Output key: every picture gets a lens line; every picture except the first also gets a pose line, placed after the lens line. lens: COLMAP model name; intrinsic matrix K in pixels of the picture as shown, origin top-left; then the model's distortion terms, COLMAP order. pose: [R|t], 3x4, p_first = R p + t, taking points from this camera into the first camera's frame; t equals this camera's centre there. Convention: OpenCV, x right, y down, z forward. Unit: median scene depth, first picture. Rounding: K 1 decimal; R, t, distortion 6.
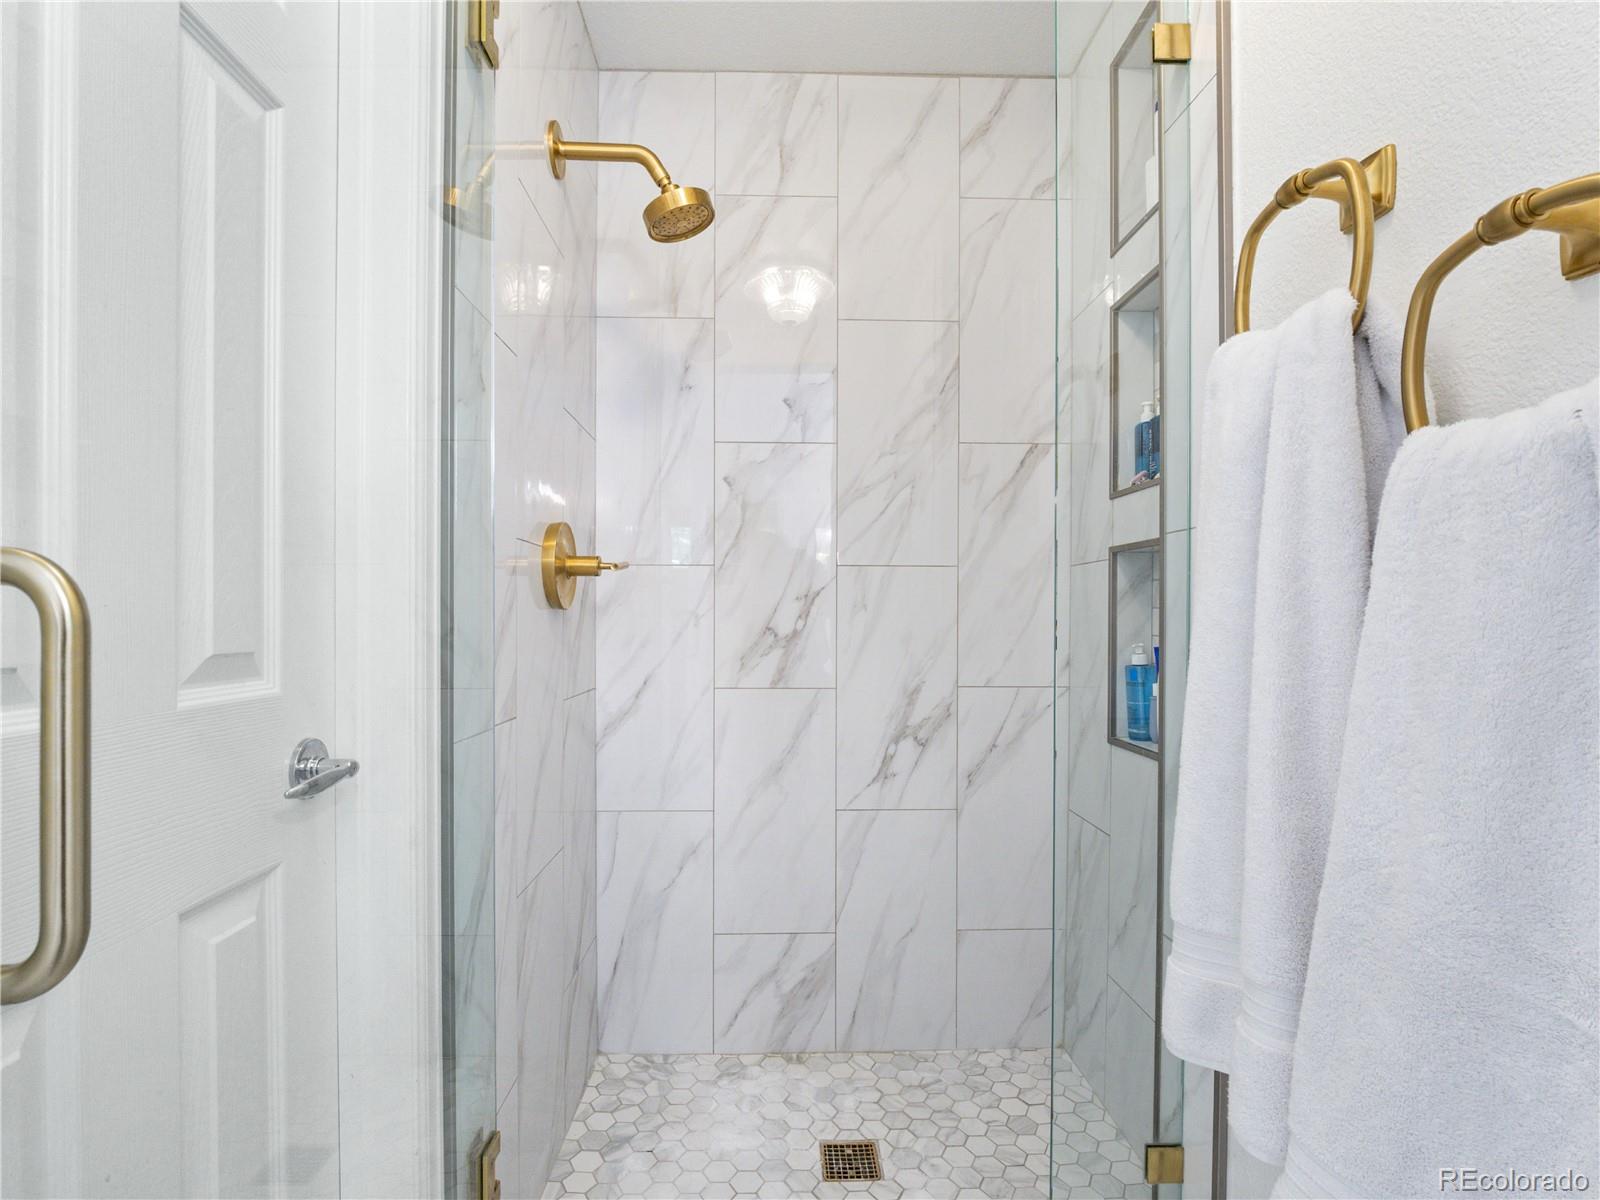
lens RADIAL K [[784.0, 0, 798.9], [0, 784.0, 609.5], [0, 0, 1]] dist [-0.007280, 0.000322]
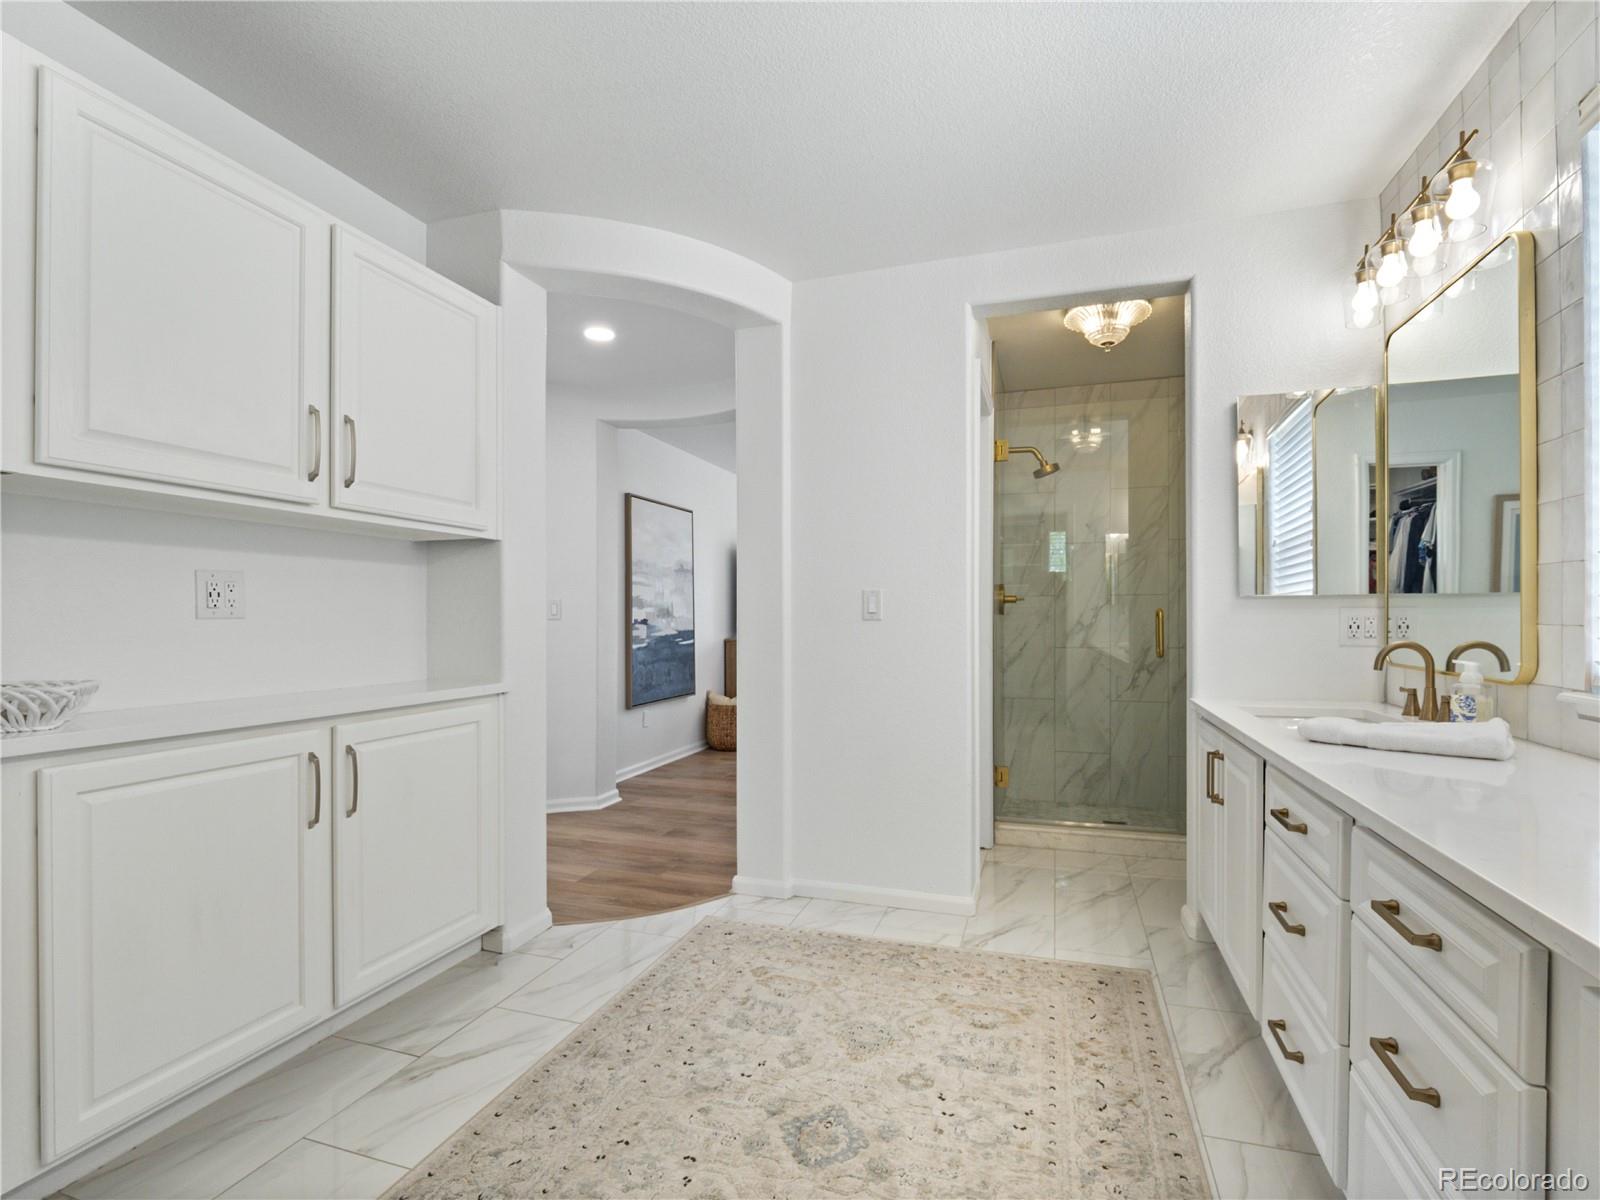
lens RADIAL K [[784.0, 0, 792.0], [0, 784.0, 613.2], [0, 0, 1]] dist [-0.007280, 0.000322]
pose [[0.936276, -0.002294, -0.351258, -0.020058], [0.004416, 0.999977, 0.005241, -0.018748], [0.351238, -0.006458, 0.936264, -1.497424]]
